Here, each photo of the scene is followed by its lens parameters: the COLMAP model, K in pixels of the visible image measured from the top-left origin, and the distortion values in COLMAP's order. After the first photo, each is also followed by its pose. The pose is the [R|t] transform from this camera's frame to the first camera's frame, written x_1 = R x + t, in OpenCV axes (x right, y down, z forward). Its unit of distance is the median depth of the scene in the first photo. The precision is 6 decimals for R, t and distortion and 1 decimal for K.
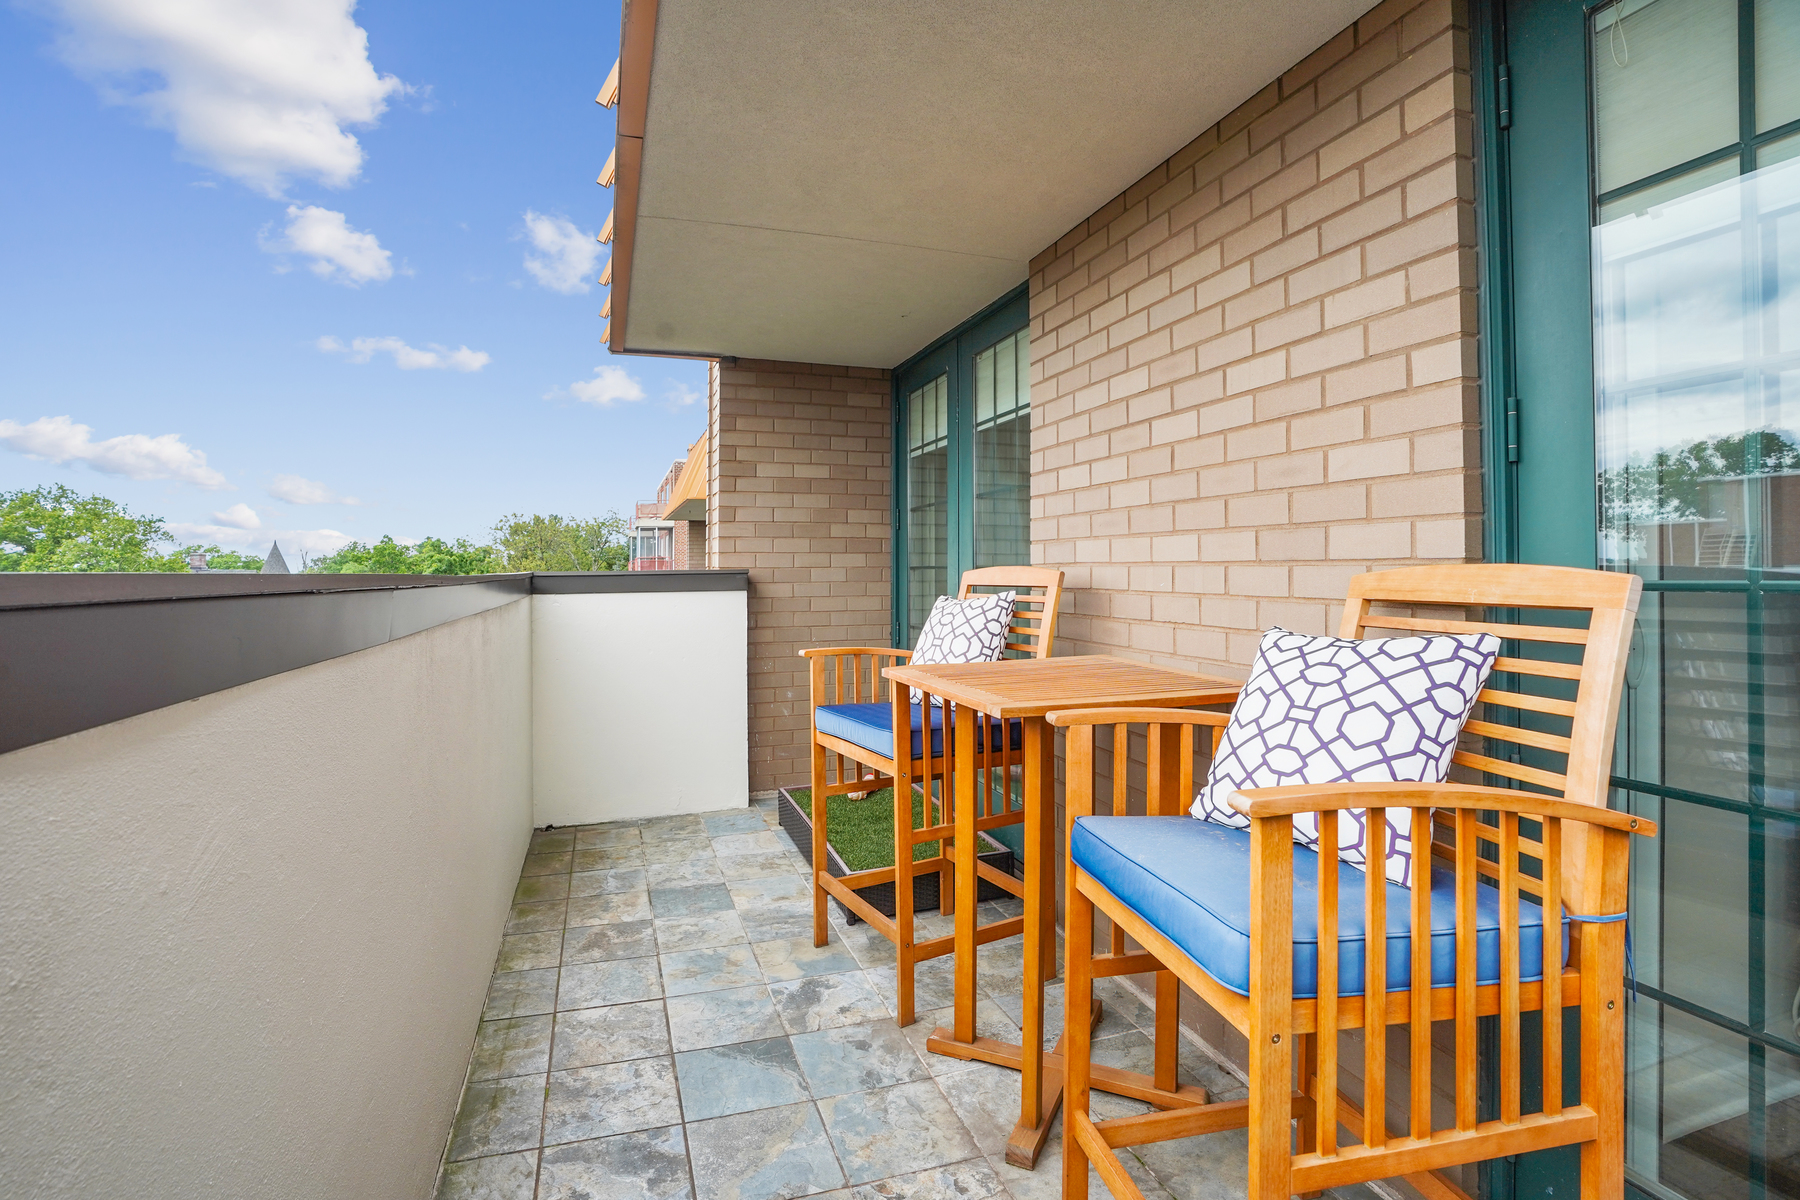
lens RADIAL K [[843.2, 0, 887.4], [0, 843.2, 567.3], [0, 0, 1]] dist [-0.069078, 0.026744]
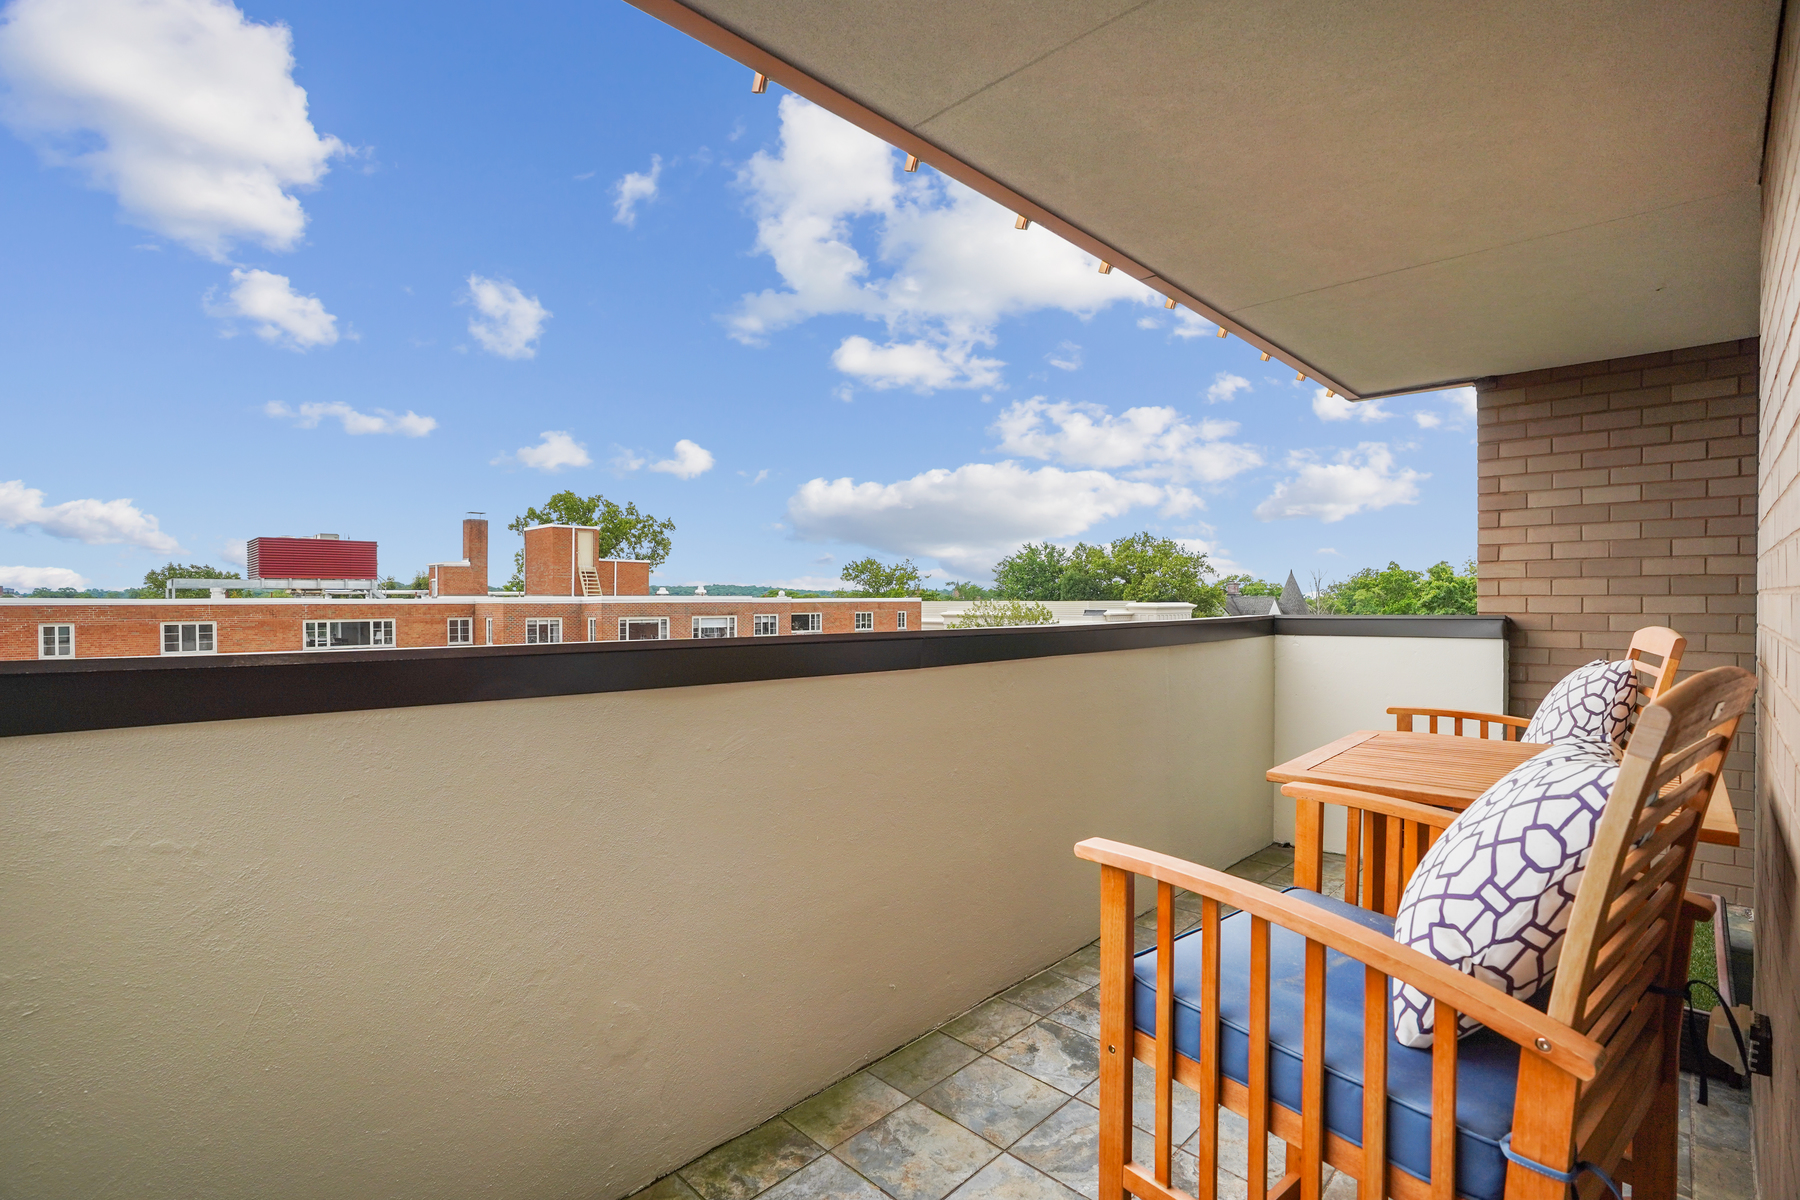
lens RADIAL K [[829.2, 0, 887.6], [0, 829.2, 600.6], [0, 0, 1]] dist [-0.068100, 0.026250]
pose [[0.446003, 0.006981, -0.895004, 0.293577], [0.000765, 0.999966, 0.008181, -0.019443], [0.895031, -0.004333, 0.445983, 0.037205]]
